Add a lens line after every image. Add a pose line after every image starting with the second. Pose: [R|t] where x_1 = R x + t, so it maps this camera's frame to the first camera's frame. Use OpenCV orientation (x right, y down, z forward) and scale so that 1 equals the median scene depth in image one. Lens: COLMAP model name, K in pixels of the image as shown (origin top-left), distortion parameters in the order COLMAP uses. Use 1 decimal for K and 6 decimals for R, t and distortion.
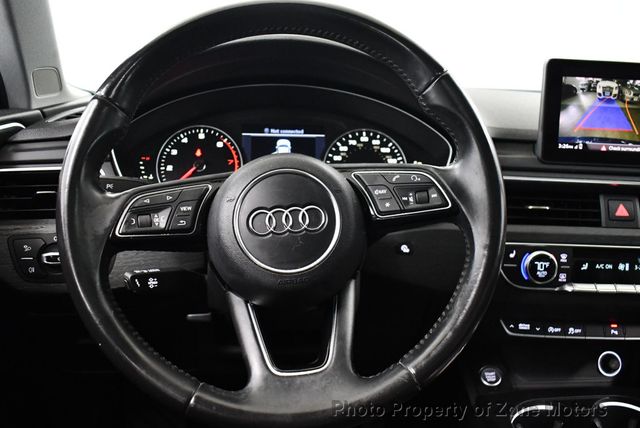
lens RADIAL K [[644.7, 0, 324.9], [0, 644.7, 213.3], [0, 0, 1]] dist [-0.098254, 0.000000]
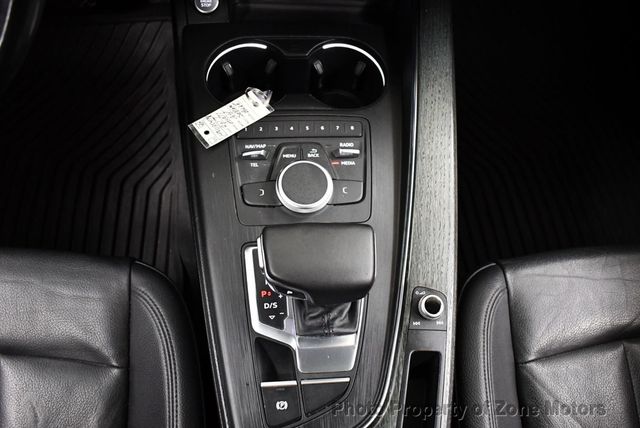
lens RADIAL K [[644.7, 0, 318.5], [0, 644.7, 208.3], [0, 0, 1]] dist [-0.098254, 0.000000]
pose [[0.997716, 0.026955, 0.061931, 0.400106], [-0.063997, 0.670444, 0.739195, -0.215332], [-0.021596, -0.741470, 0.670638, 0.239667]]
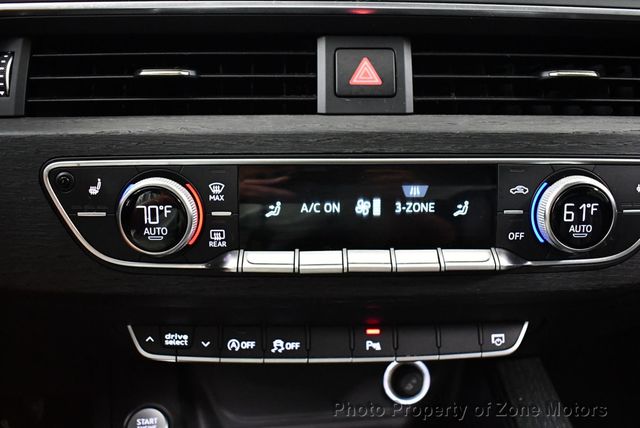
lens RADIAL K [[644.7, 0, 322.9], [0, 644.7, 213.4], [0, 0, 1]] dist [-0.098254, 0.000000]
pose [[0.997131, -0.044724, 0.061070, 0.412338], [0.036216, 0.990329, 0.133930, 0.029982], [-0.066470, -0.131334, 0.989107, 0.568915]]
